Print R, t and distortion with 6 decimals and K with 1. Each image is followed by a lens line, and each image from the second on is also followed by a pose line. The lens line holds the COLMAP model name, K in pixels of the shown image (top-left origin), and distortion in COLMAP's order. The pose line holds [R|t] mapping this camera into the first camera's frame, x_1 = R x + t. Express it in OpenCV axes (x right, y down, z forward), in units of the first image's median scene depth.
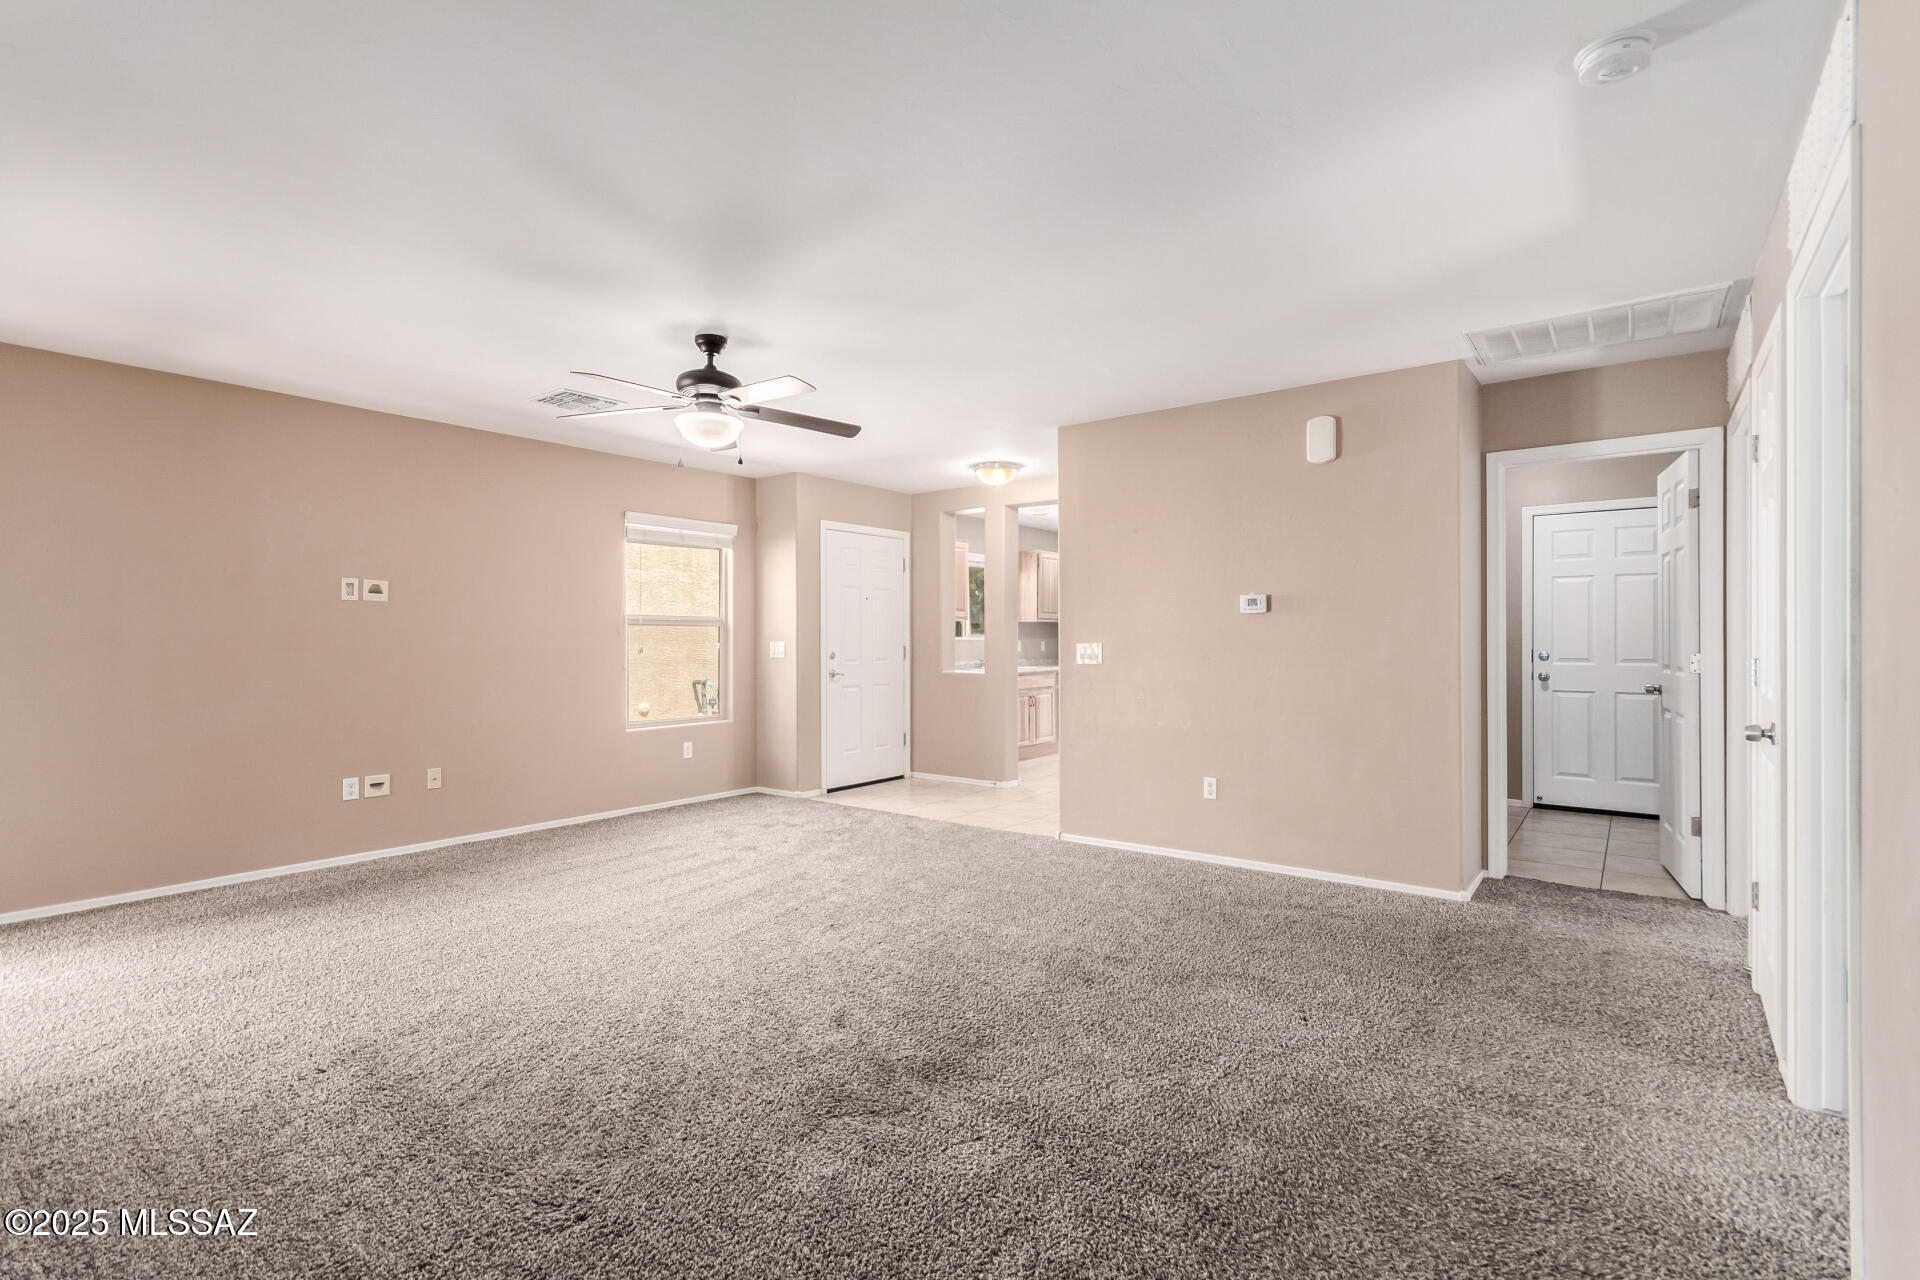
lens RADIAL K [[886.7, 0, 962.7], [0, 886.7, 640.9], [0, 0, 1]] dist [0.001792, -0.000162]
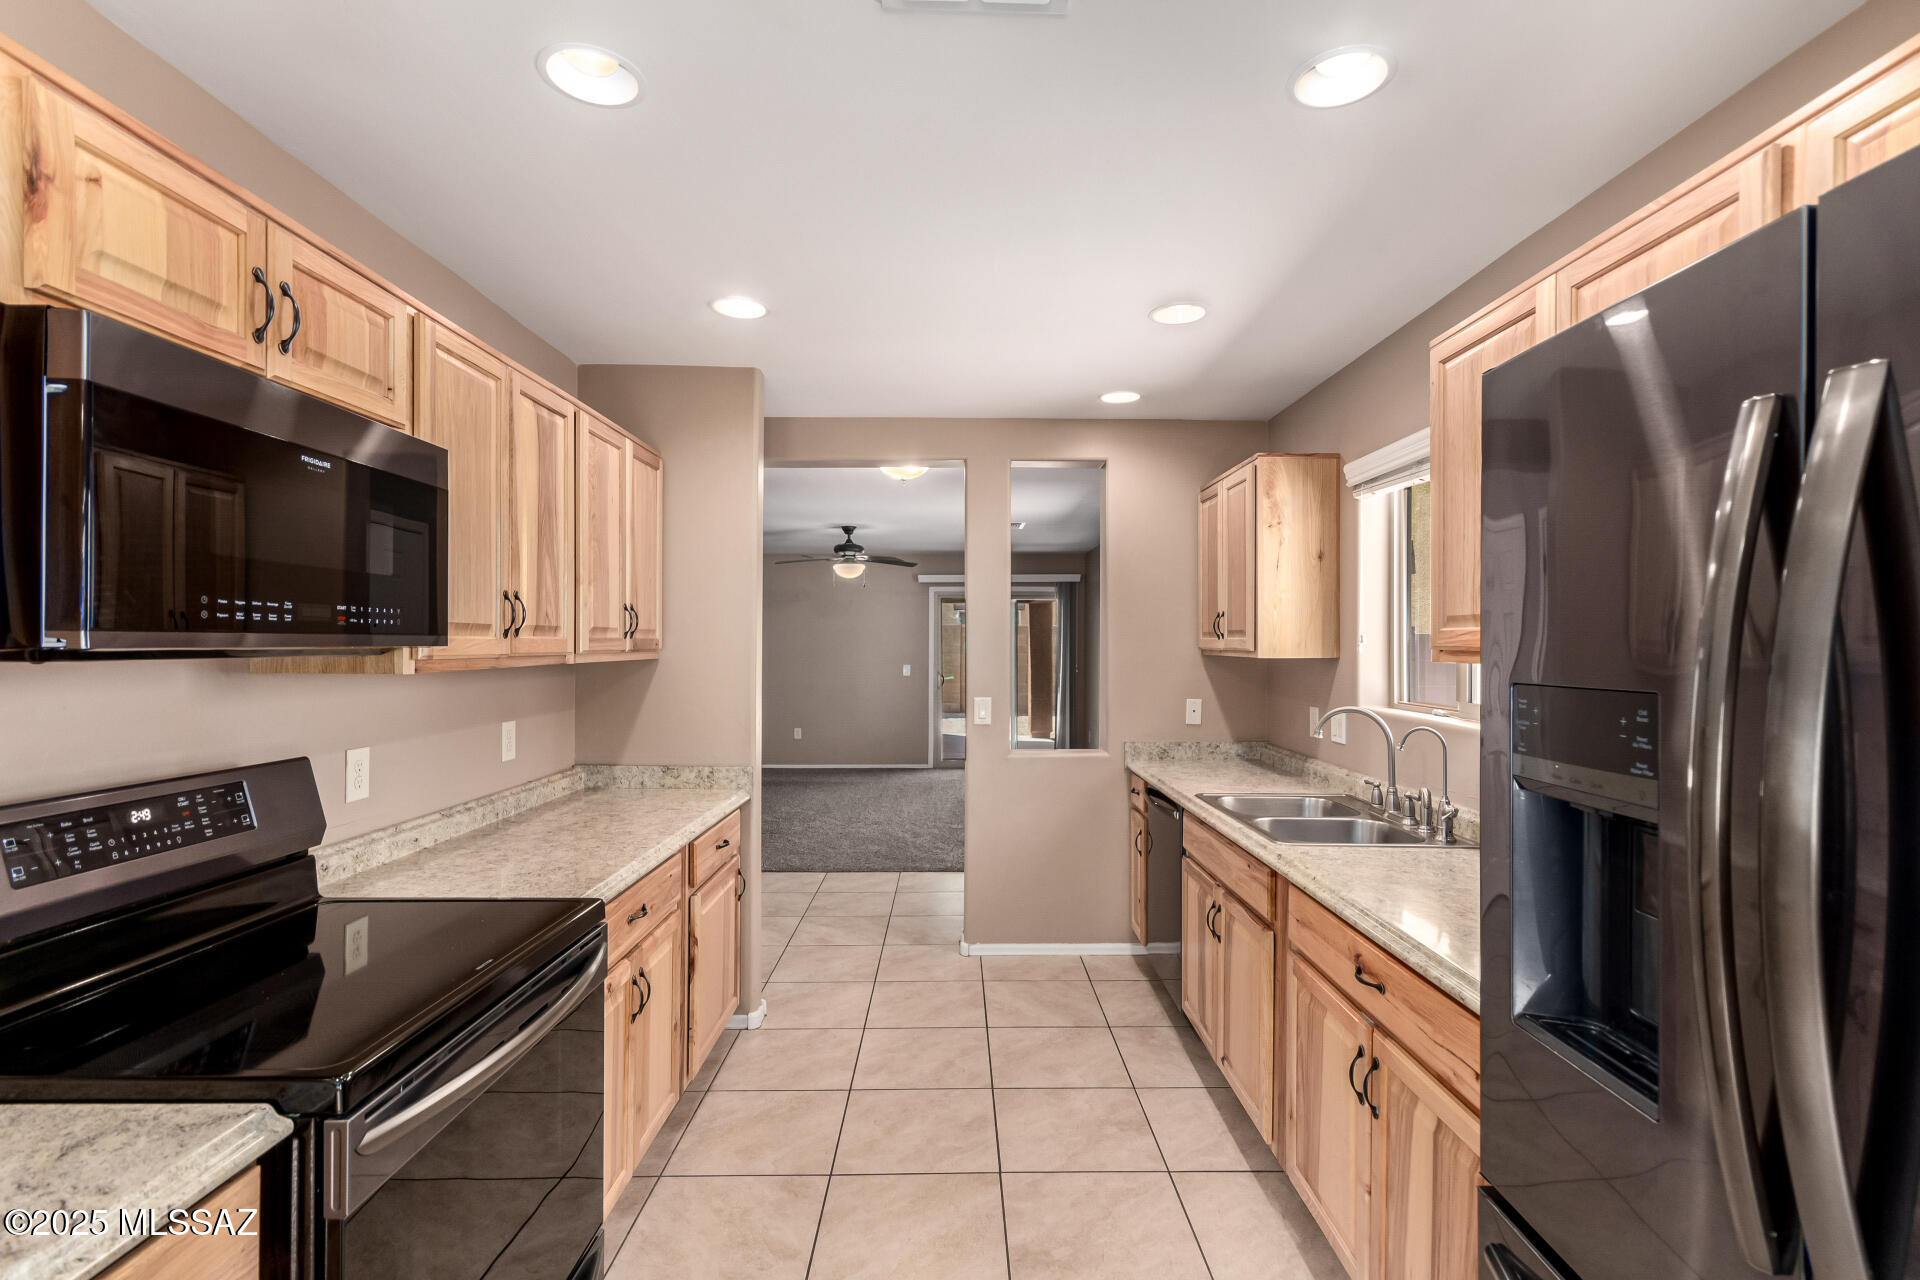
lens RADIAL K [[886.7, 0, 962.7], [0, 886.7, 640.9], [0, 0, 1]] dist [0.001792, -0.000162]
pose [[-0.791418, -0.001312, -0.611274, 0.609137], [-0.001005, 0.999999, -0.000846, -0.052381], [0.611275, -0.000055, -0.791418, 2.174975]]
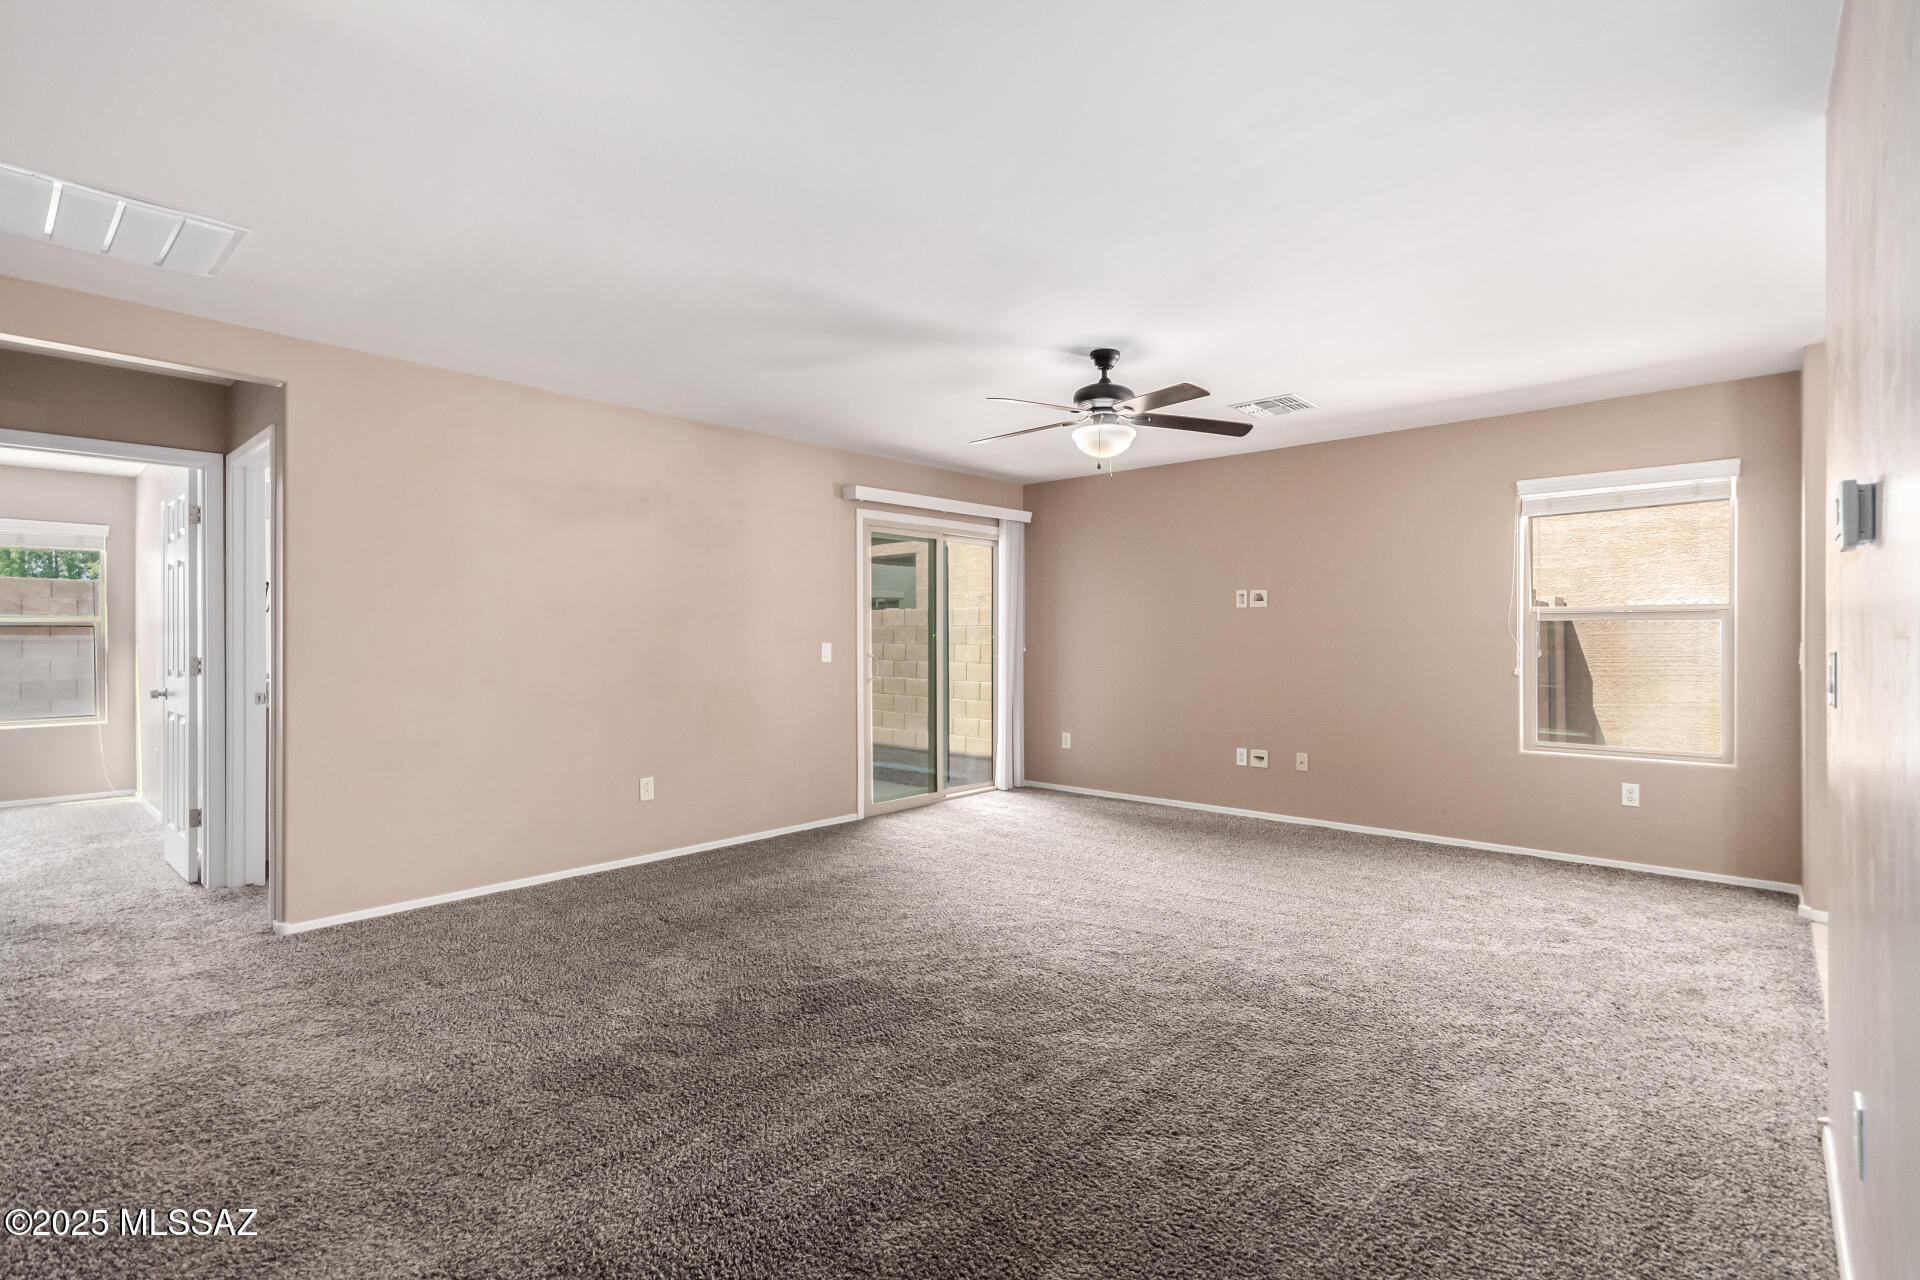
lens RADIAL K [[886.7, 0, 962.7], [0, 886.7, 640.9], [0, 0, 1]] dist [0.001792, -0.000162]
pose [[-0.075486, 0.007374, -0.997120, 0.595487], [0.000424, 0.999973, 0.007363, -0.007857], [0.997147, 0.000133, -0.075487, 0.696981]]
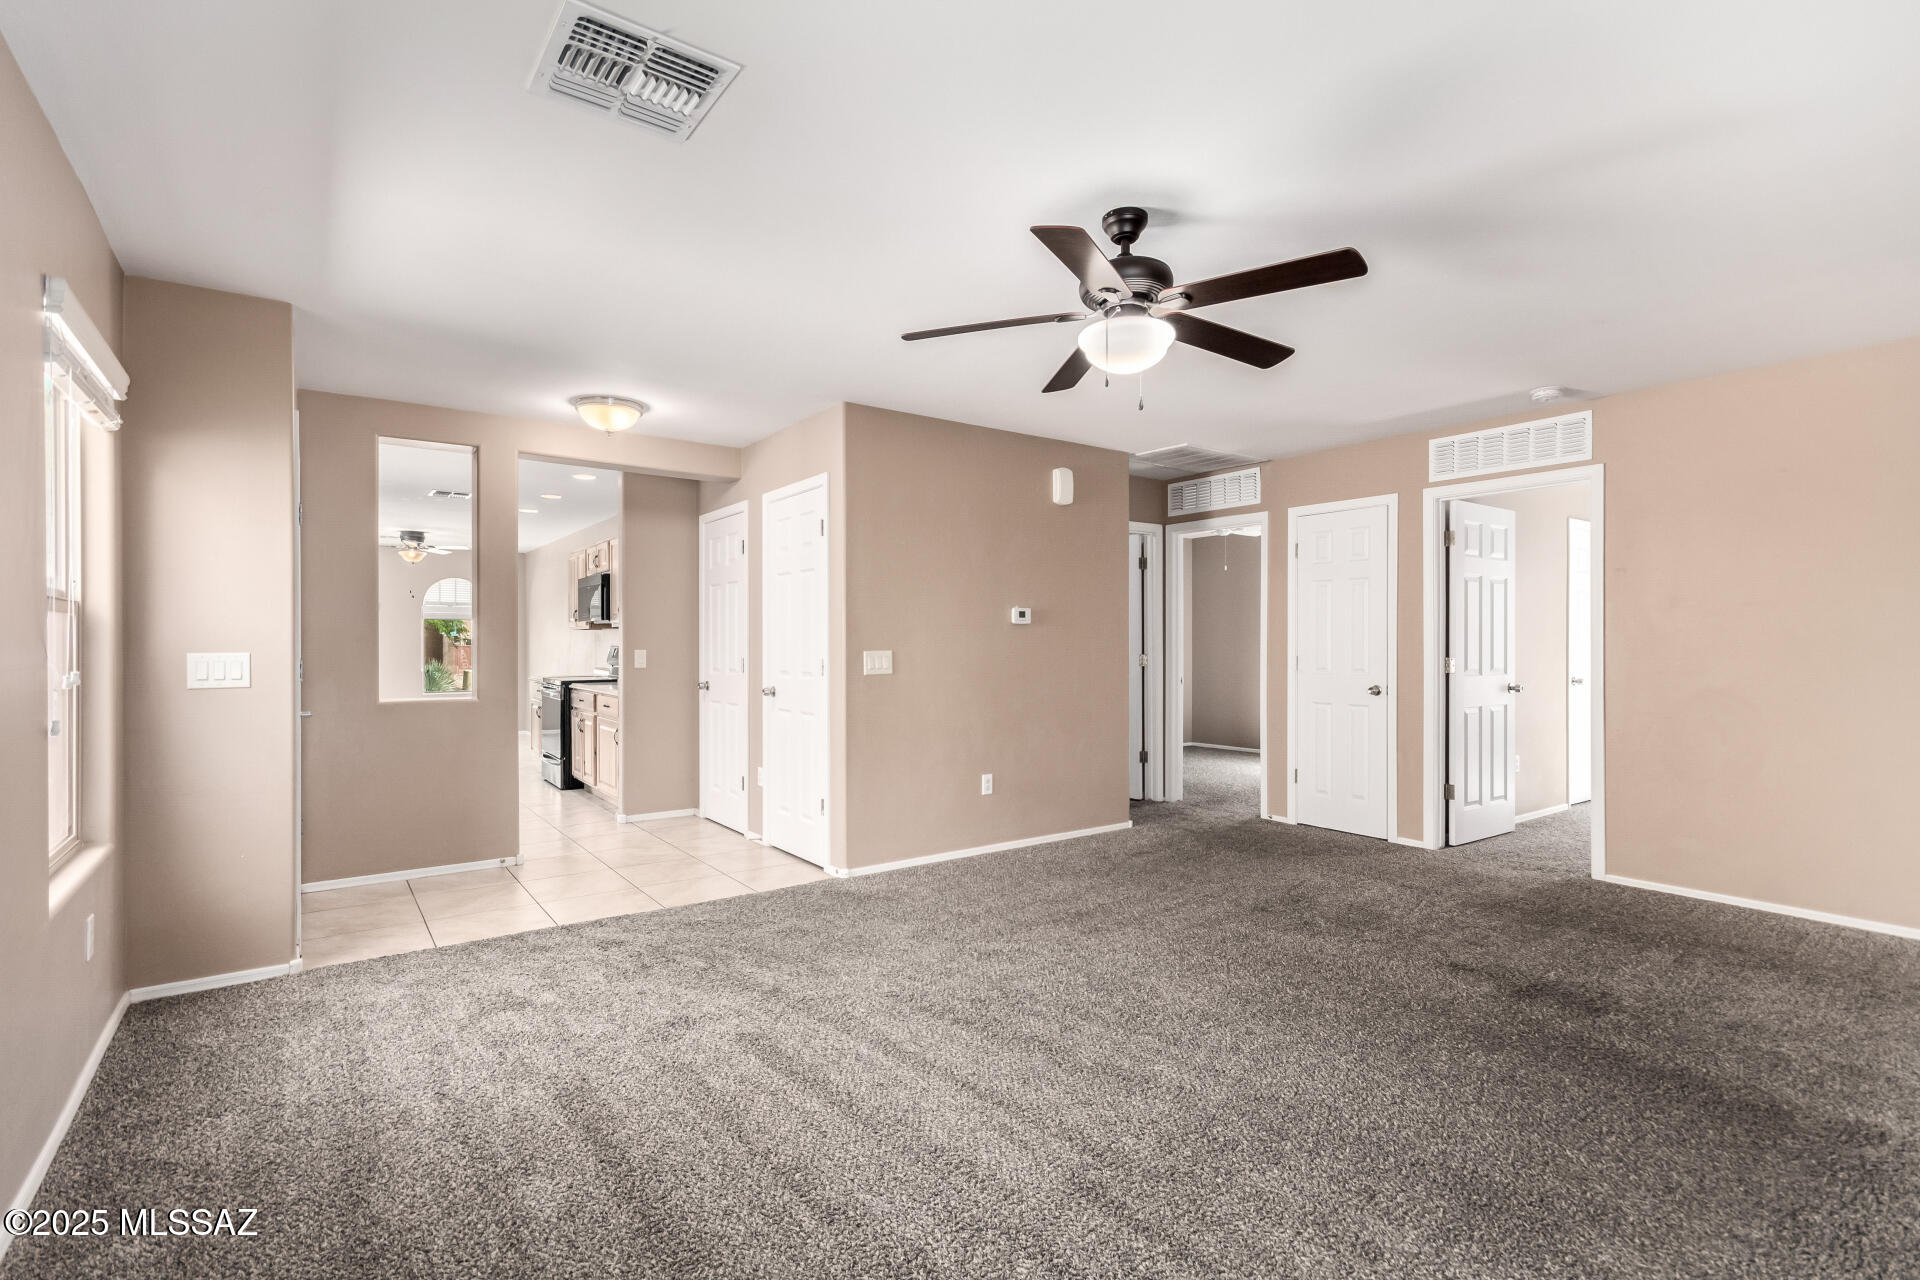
lens RADIAL K [[904.7, 0, 960.0], [0, 904.7, 640.0], [0, 0, 1]] dist [-0.000729, -0.000073]
pose [[0.294688, 0.002110, 0.955591, -0.774500], [0.005879, 0.999975, -0.004021, -0.006022], [-0.955575, 0.006803, 0.294668, 0.688883]]
